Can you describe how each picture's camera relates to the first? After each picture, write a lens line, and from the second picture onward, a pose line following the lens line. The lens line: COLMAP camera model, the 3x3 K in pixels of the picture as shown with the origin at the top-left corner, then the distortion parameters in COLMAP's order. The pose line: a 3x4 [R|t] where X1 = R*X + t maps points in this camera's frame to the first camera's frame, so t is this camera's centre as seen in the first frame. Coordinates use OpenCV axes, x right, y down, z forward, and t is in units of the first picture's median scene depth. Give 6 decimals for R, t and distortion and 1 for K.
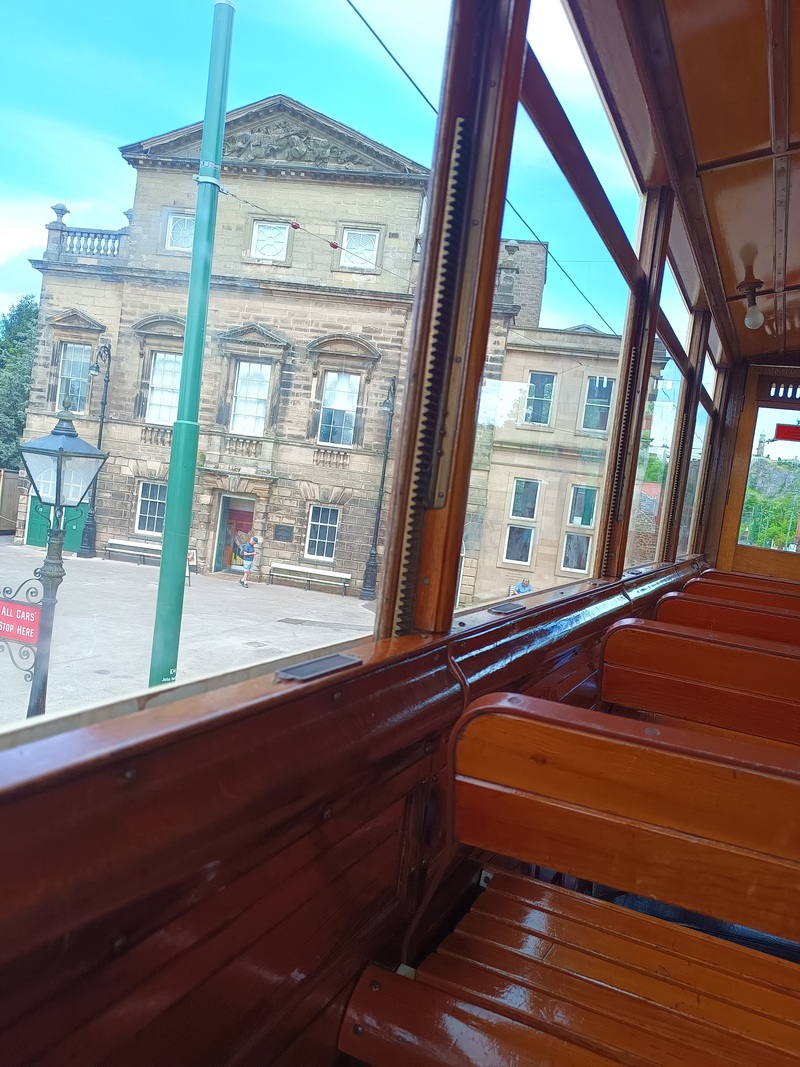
lens RADIAL K [[845.7, 0, 396.4], [0, 845.7, 530.4], [0, 0, 1]] dist [0.046652, -0.044372]
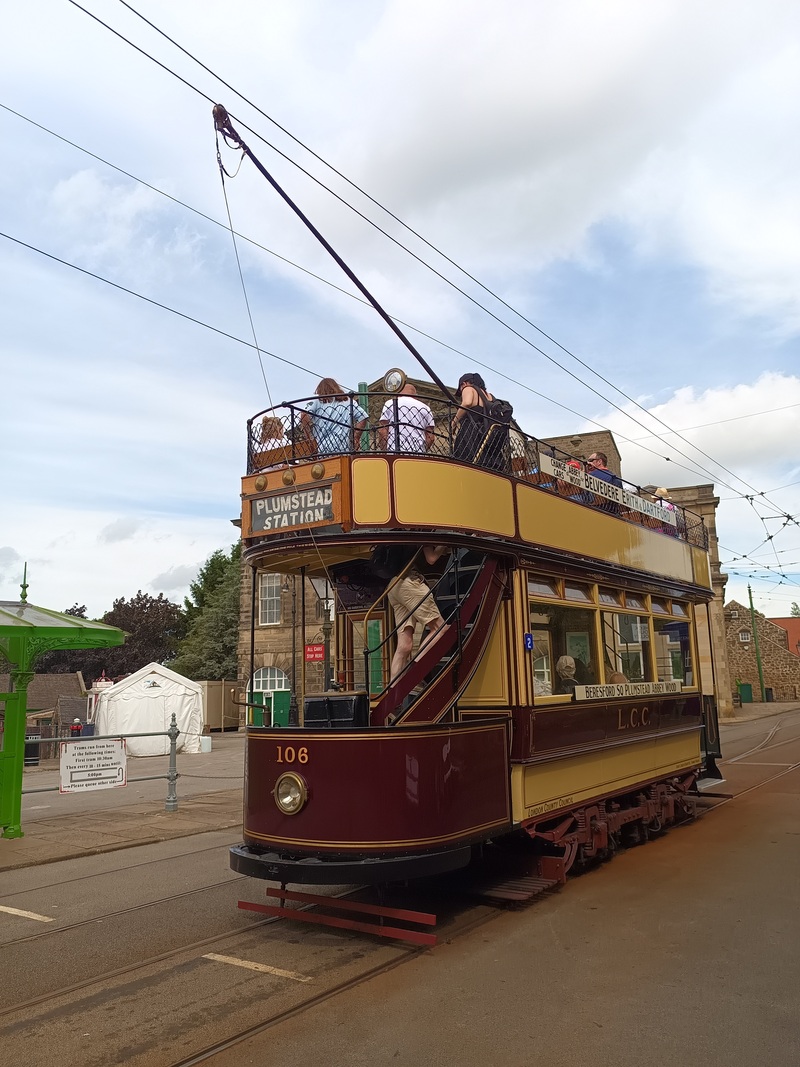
lens RADIAL K [[845.7, 0, 400.5], [0, 845.7, 526.8], [0, 0, 1]] dist [0.046652, -0.044372]
pose [[0.971920, -0.181785, -0.149416, 0.039361], [0.139416, 0.956383, -0.256699, 0.084135], [0.189563, 0.228660, 0.954872, -0.257381]]
